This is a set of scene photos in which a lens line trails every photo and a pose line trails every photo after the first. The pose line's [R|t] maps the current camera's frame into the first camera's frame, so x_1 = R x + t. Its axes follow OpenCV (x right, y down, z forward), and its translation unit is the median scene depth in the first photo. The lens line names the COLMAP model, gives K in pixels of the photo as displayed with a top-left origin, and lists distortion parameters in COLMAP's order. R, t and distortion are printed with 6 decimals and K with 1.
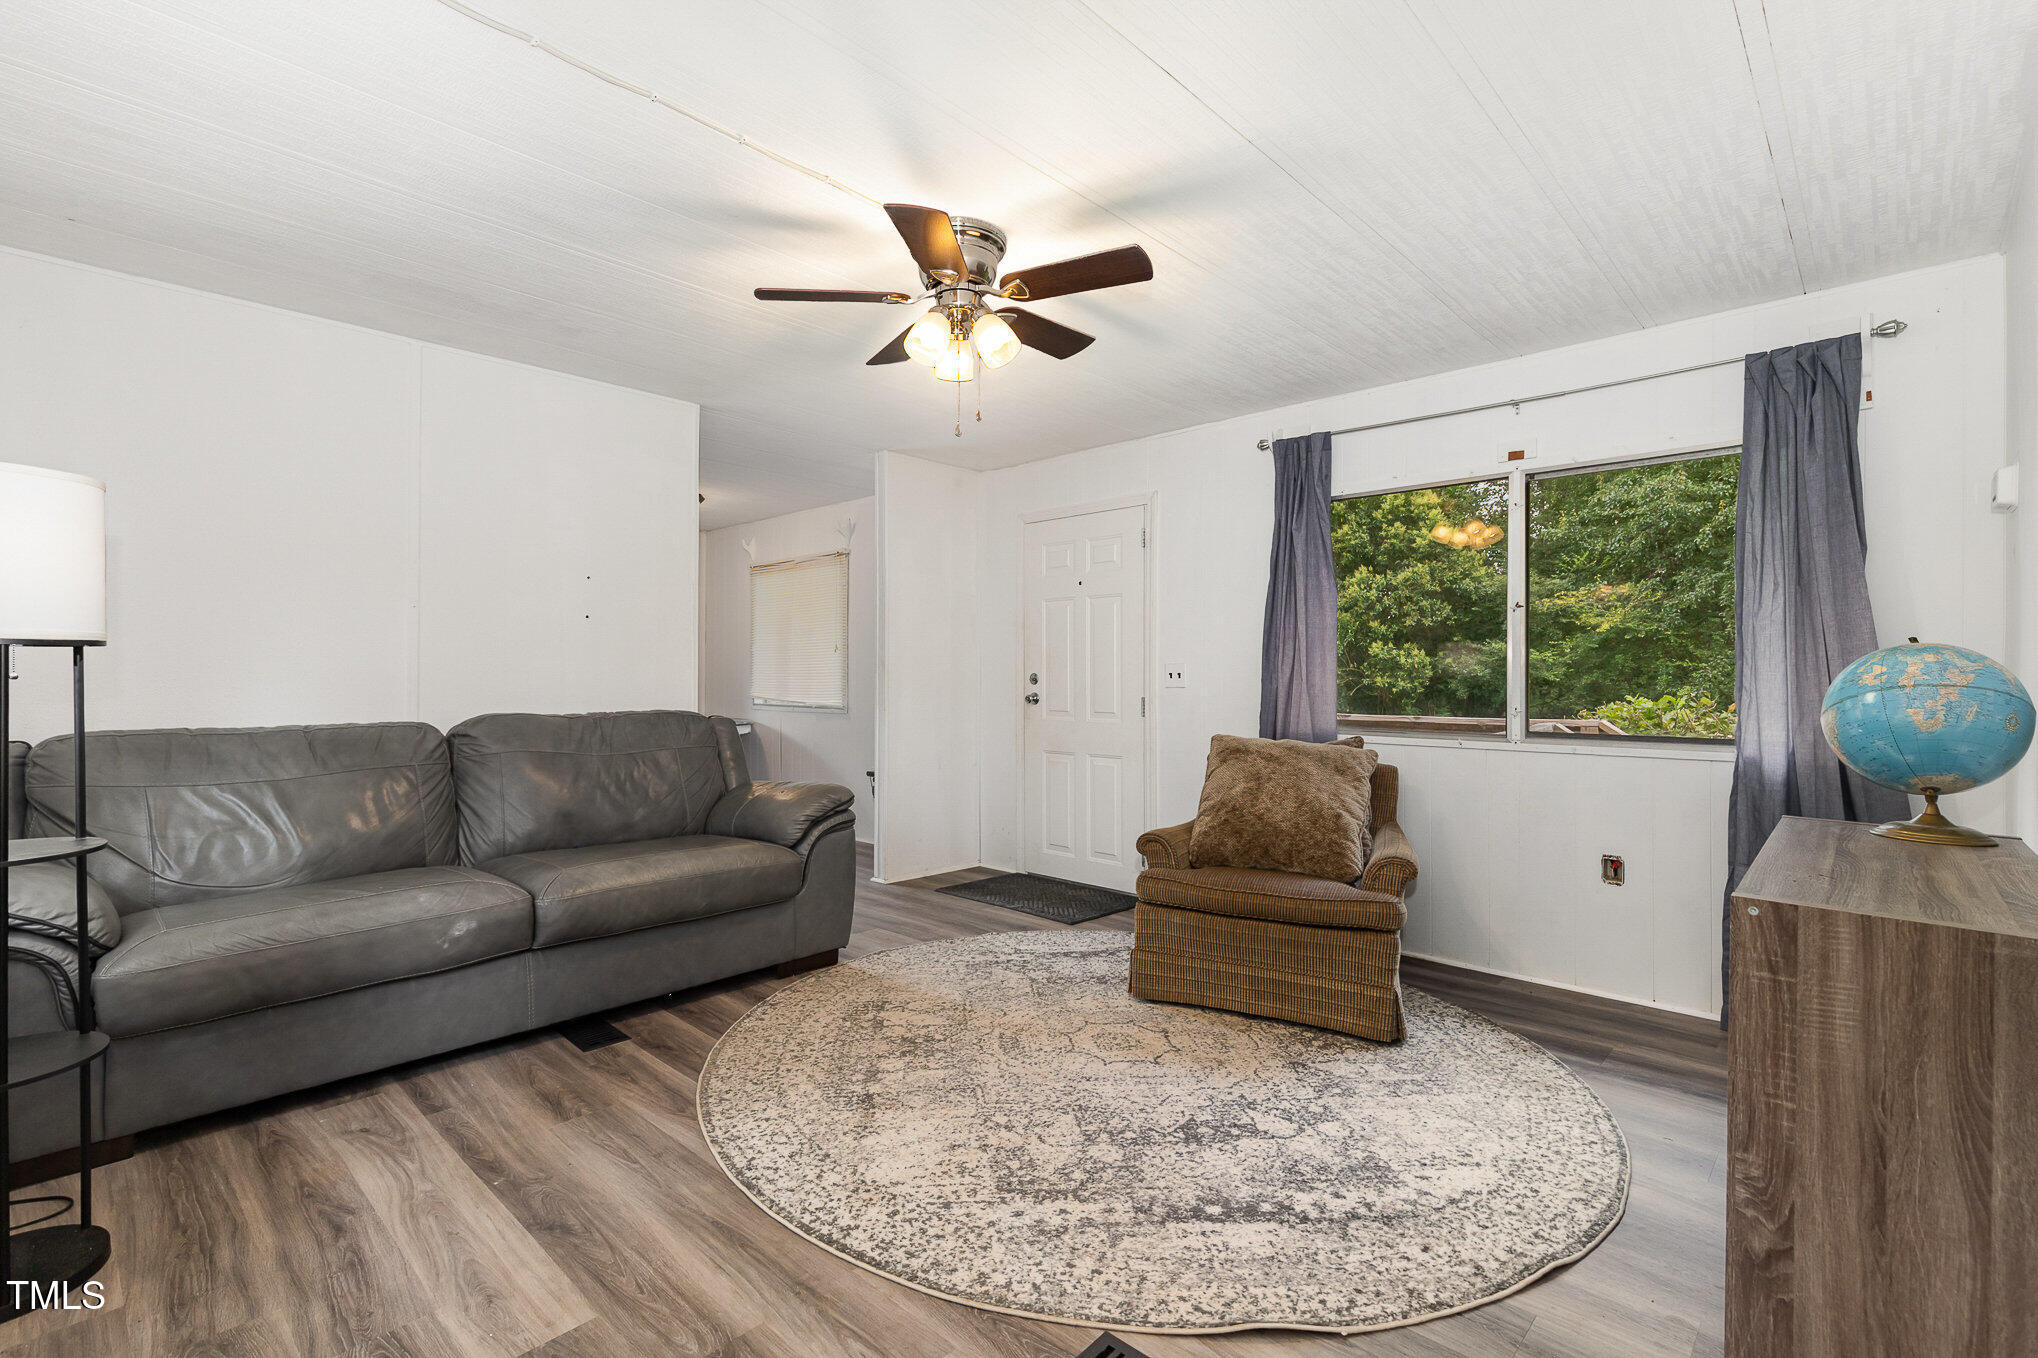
lens RADIAL K [[932.8, 0, 1022.3], [0, 932.8, 677.8], [0, 0, 1]] dist [0.004057, 0.000176]
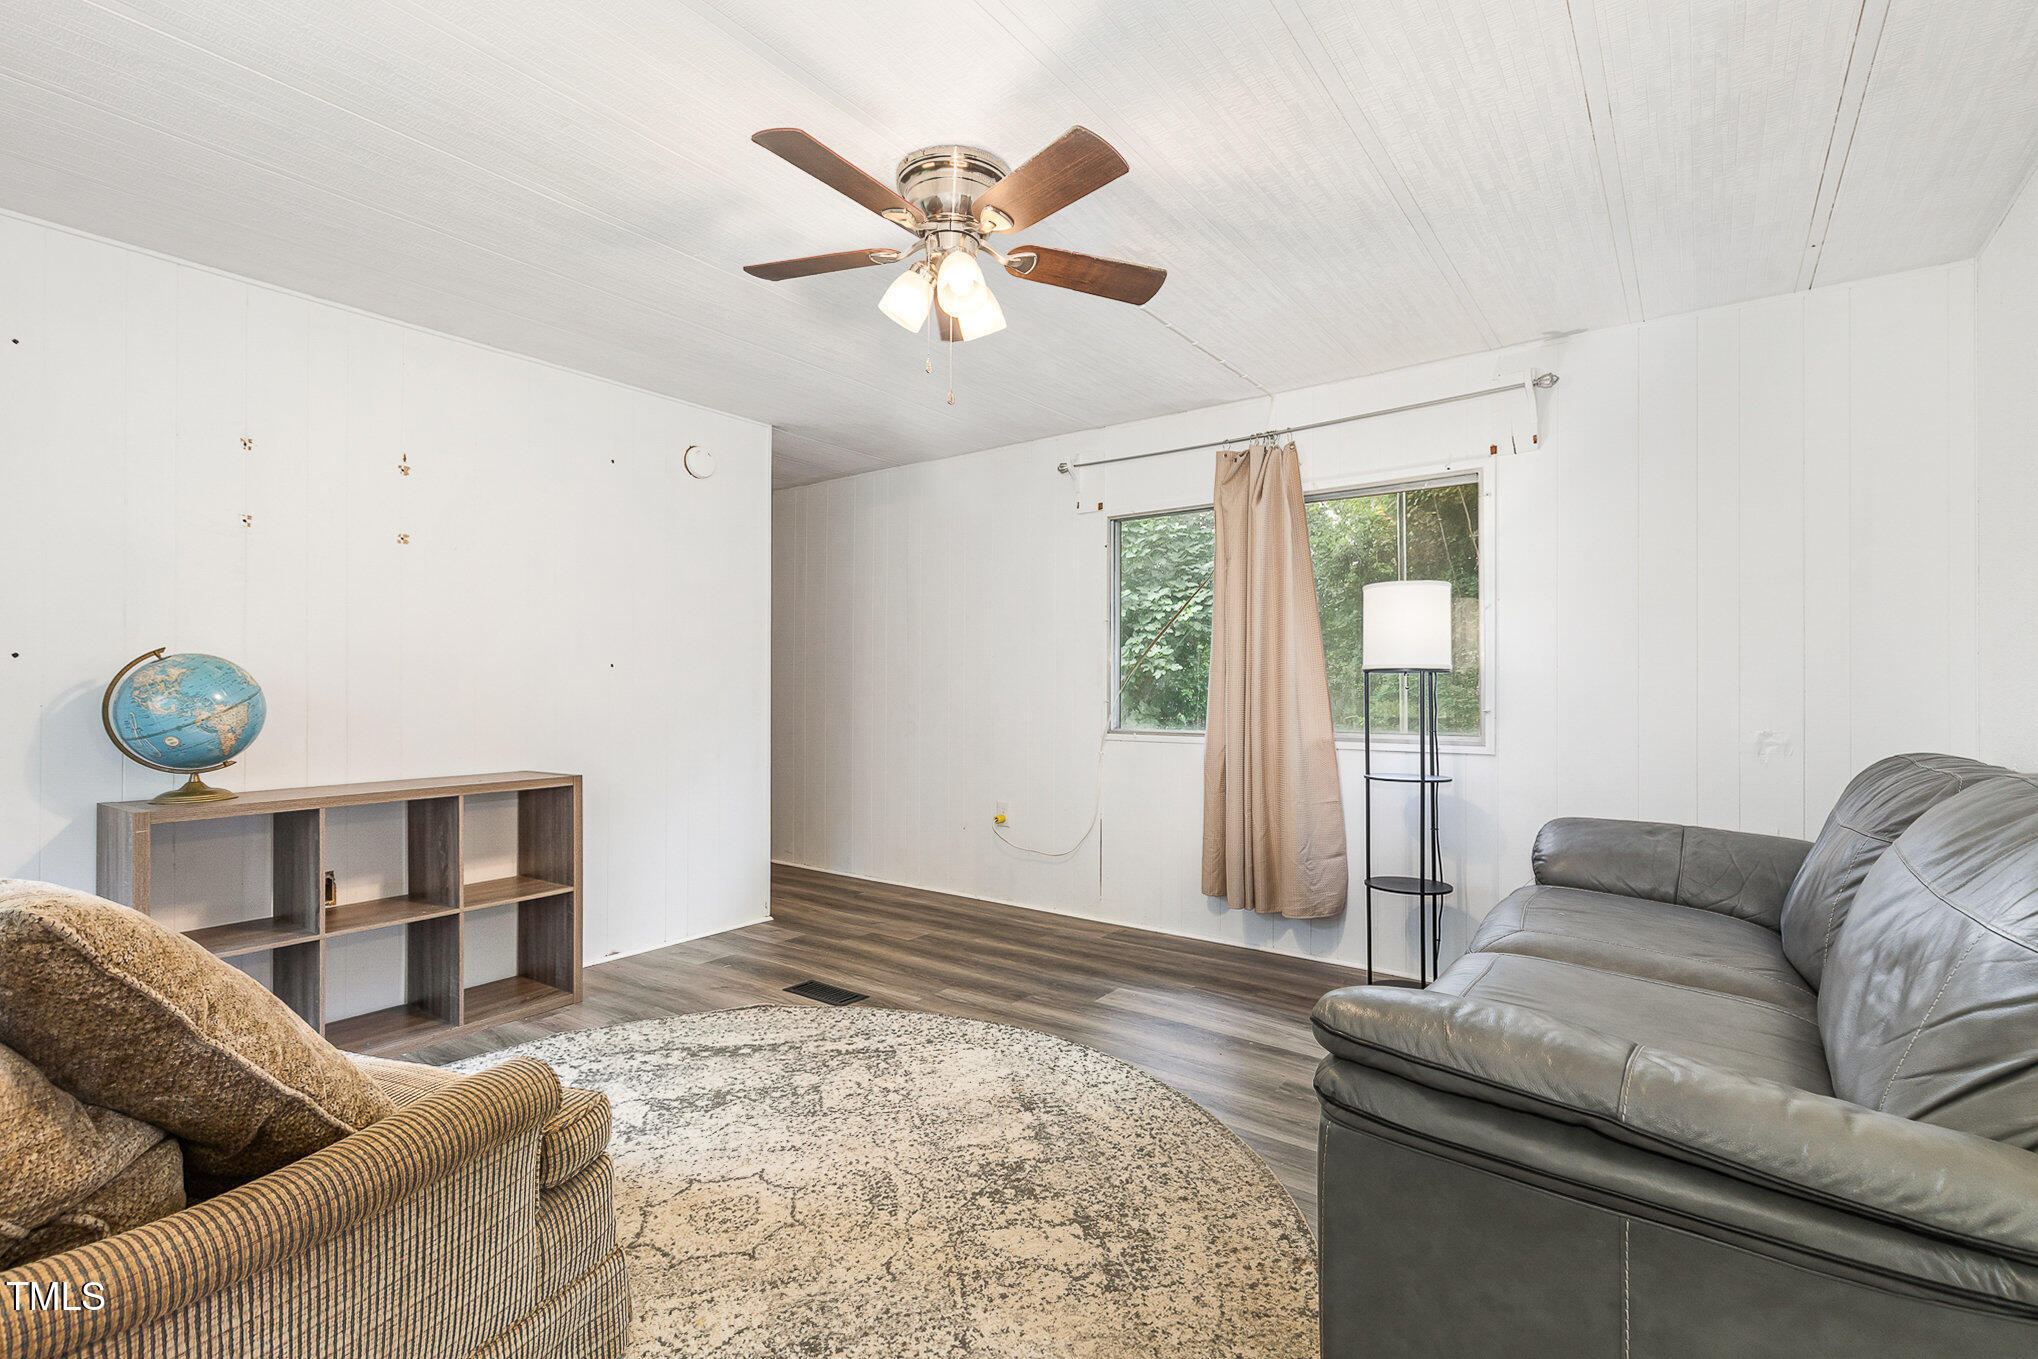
lens RADIAL K [[932.8, 0, 1015.4], [0, 932.8, 679.6], [0, 0, 1]] dist [0.004057, 0.000176]
pose [[-0.993754, -0.006190, -0.111418, -0.040691], [-0.005829, 0.999977, -0.003565, -0.003539], [0.111437, -0.002893, -0.993767, 2.145848]]
